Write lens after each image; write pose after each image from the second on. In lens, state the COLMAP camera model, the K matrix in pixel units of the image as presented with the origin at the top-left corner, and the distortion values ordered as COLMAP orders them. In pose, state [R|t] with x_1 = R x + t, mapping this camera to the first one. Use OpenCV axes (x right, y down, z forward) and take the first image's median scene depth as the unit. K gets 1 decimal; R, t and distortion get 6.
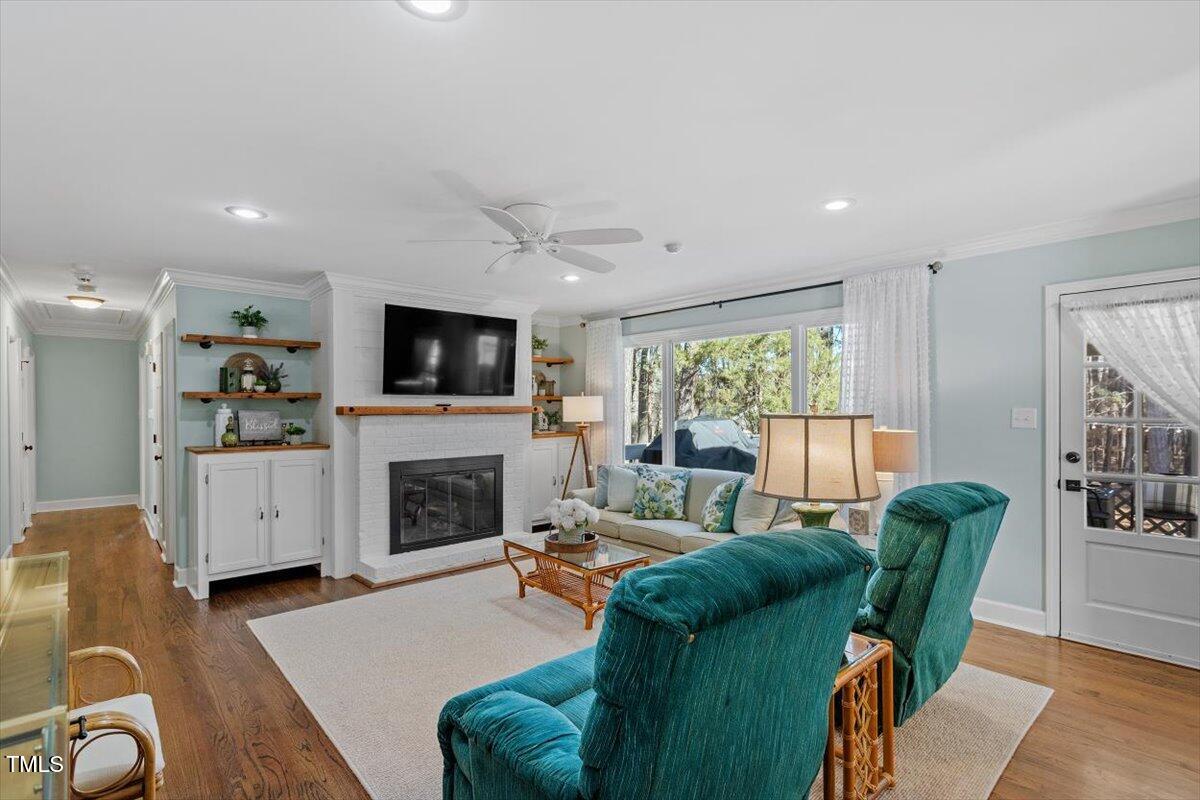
lens RADIAL K [[569.1, 0, 603.1], [0, 569.1, 406.1], [0, 0, 1]] dist [0.001416, 0.000801]
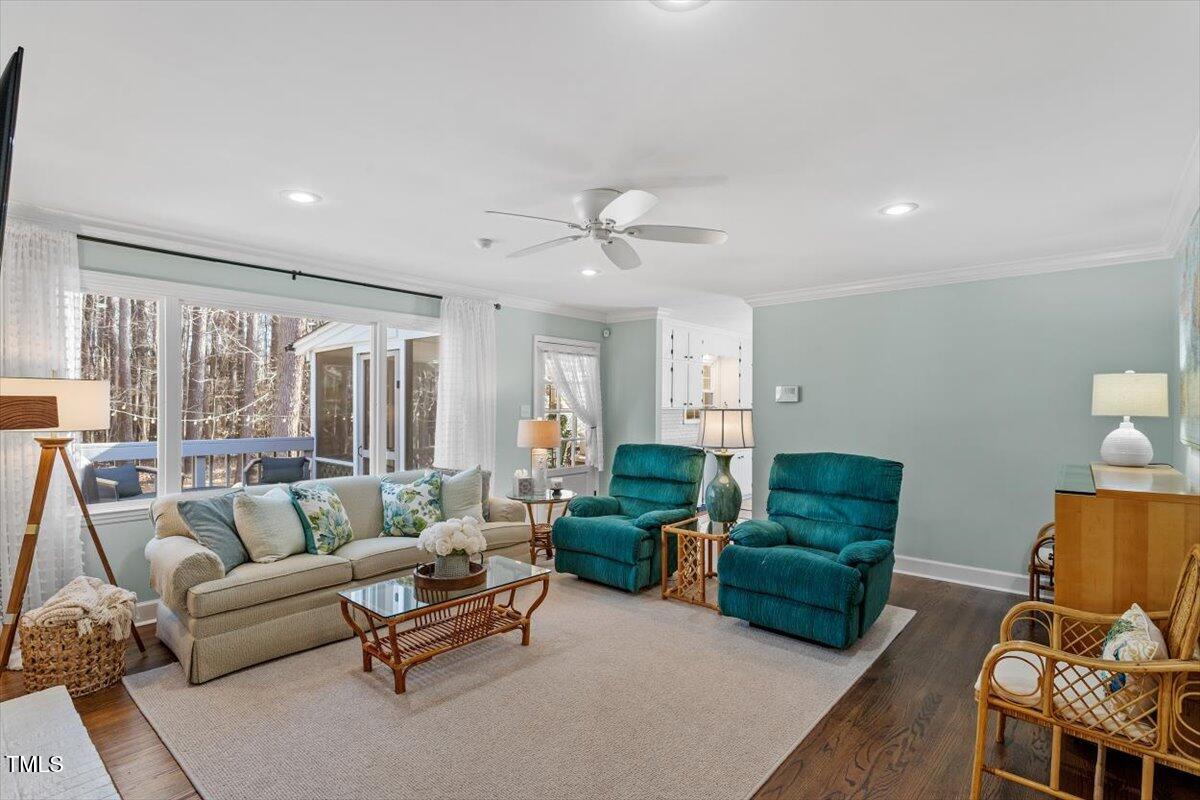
lens RADIAL K [[572.3, 0, 599.7], [0, 572.3, 419.9], [0, 0, 1]] dist [-0.000476, -0.000384]
pose [[-0.126479, -0.019221, 0.991783, -0.764192], [-0.004802, 0.999812, 0.018765, 0.008607], [-0.991958, -0.002389, -0.126548, 0.801305]]
